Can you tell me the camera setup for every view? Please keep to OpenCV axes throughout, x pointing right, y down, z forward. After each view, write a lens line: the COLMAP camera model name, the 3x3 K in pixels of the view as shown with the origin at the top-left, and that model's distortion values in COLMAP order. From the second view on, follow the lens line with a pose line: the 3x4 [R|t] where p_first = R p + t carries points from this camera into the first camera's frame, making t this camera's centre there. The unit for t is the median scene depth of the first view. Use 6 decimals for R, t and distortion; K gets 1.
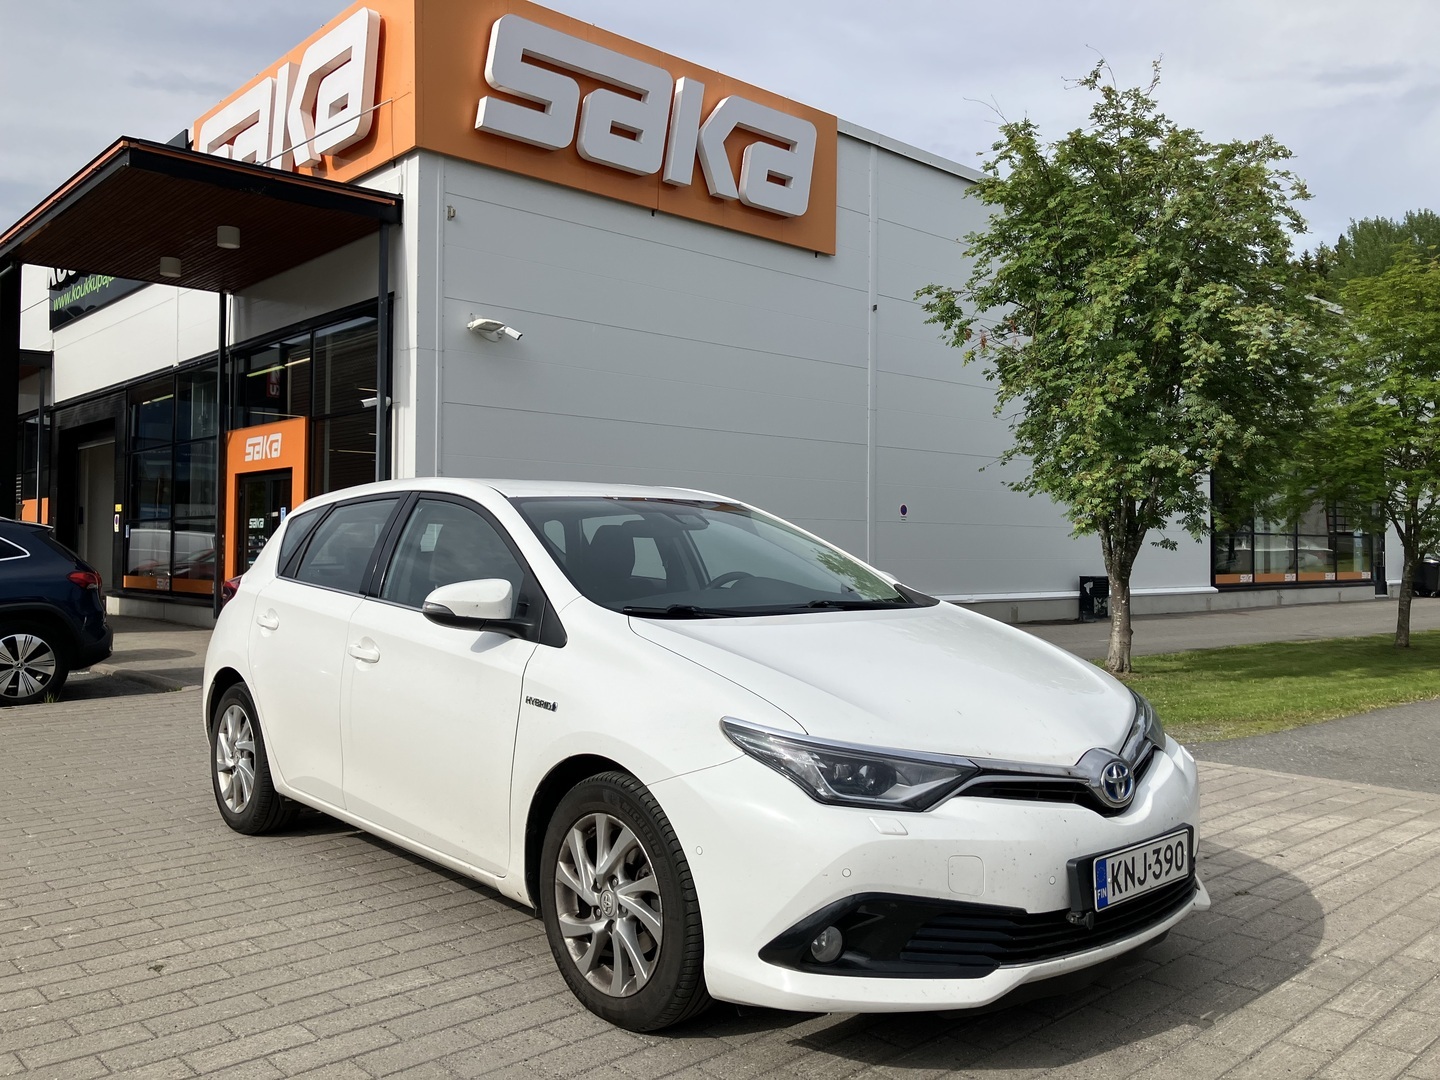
lens RADIAL K [[1209.4, 0, 720.0], [0, 1209.4, 540.0], [0, 0, 1]] dist [-0.009288, 0.012274]
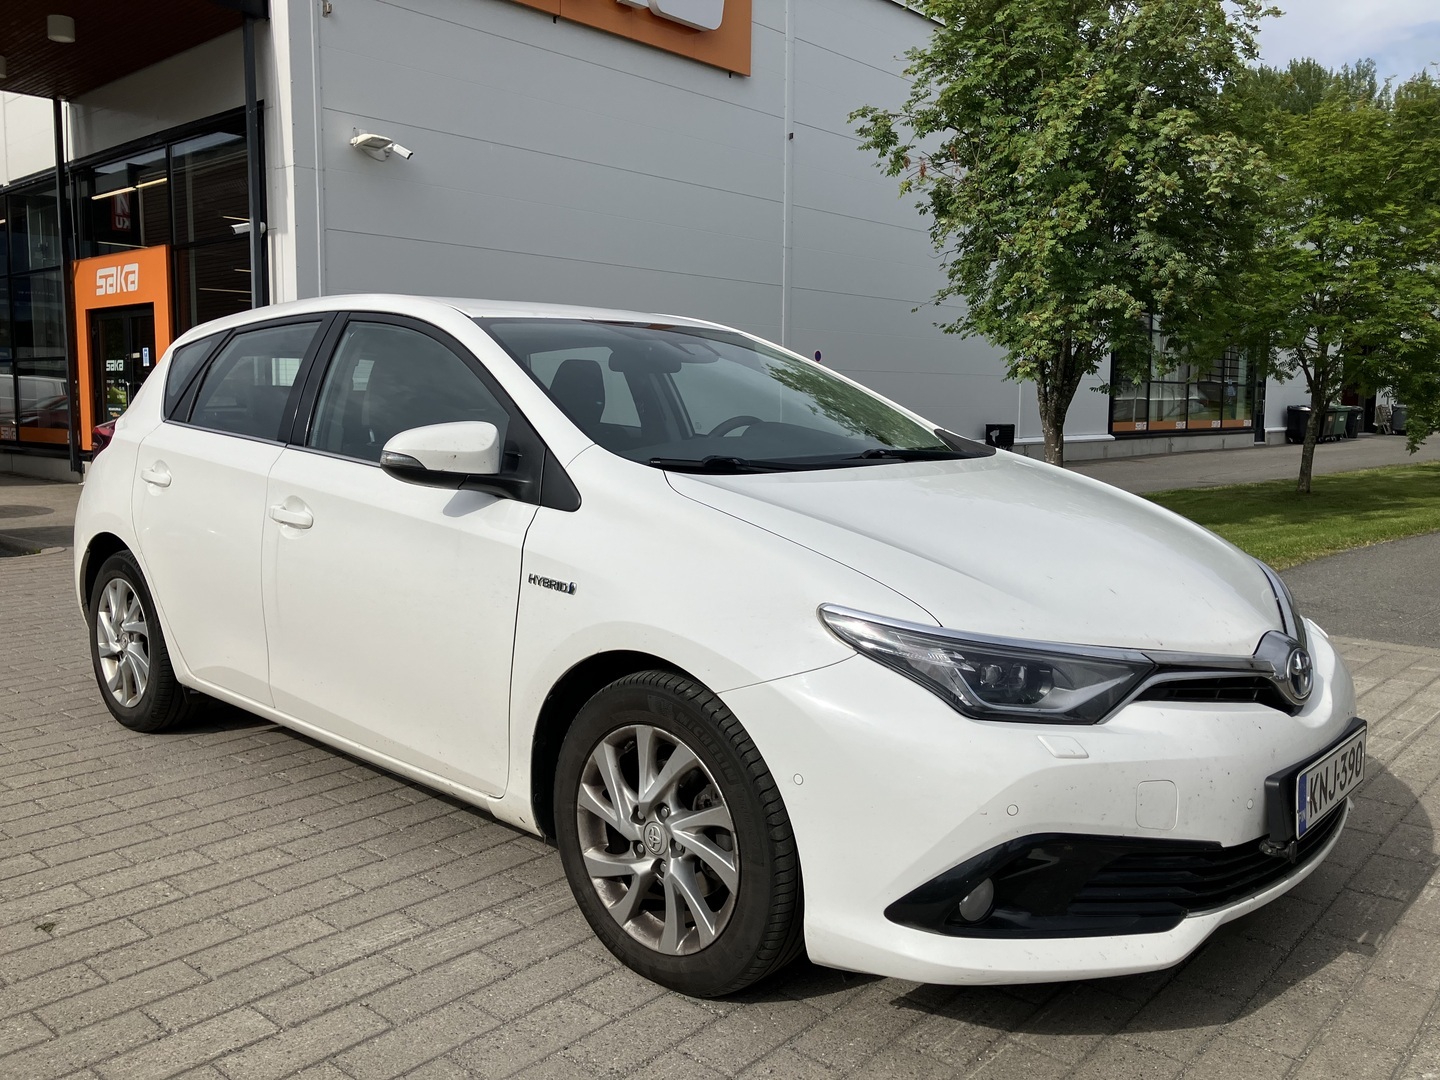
lens RADIAL K [[1186.3, 0, 720.0], [0, 1186.3, 540.0], [0, 0, 1]] dist [0.000946, 0.001375]
pose [[0.994234, -0.011498, 0.106617, -0.088774], [-0.001999, 0.992075, 0.125631, 0.009439], [-0.107217, -0.125119, 0.986331, 0.181007]]
